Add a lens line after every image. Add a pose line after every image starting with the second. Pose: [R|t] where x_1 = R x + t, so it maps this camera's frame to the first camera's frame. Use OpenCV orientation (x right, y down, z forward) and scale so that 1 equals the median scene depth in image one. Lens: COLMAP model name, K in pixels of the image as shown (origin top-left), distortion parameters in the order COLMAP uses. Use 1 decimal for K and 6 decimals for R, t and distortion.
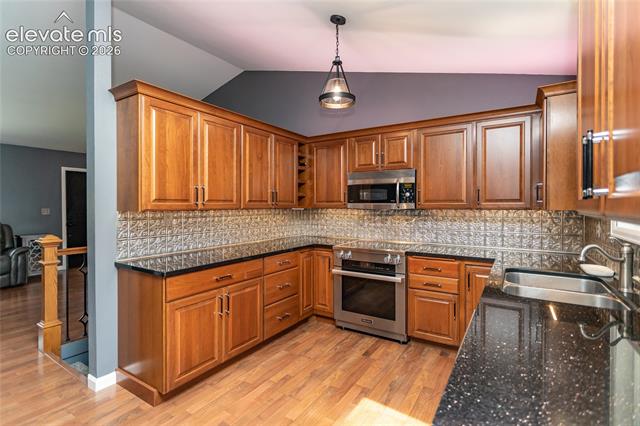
lens RADIAL K [[309.4, 0, 320.4], [0, 309.4, 208.4], [0, 0, 1]] dist [0.000880, 0.000142]
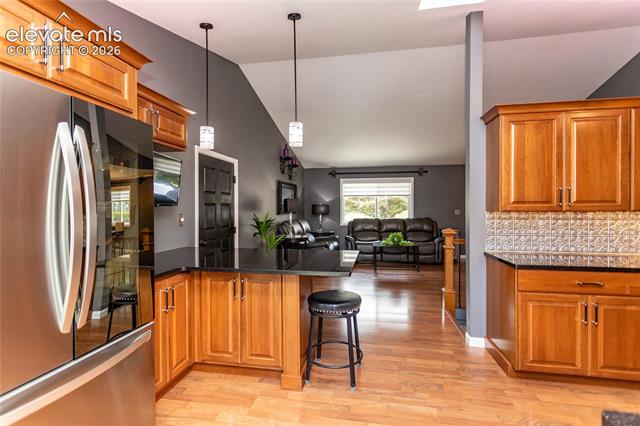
lens RADIAL K [[309.4, 0, 320.4], [0, 309.4, 208.4], [0, 0, 1]] dist [0.000880, 0.000142]
pose [[0.391885, 0.001308, -0.920013, 0.224609], [-0.006621, 0.999977, -0.001398, 0.001809], [0.919990, 0.006640, 0.391885, -0.108345]]
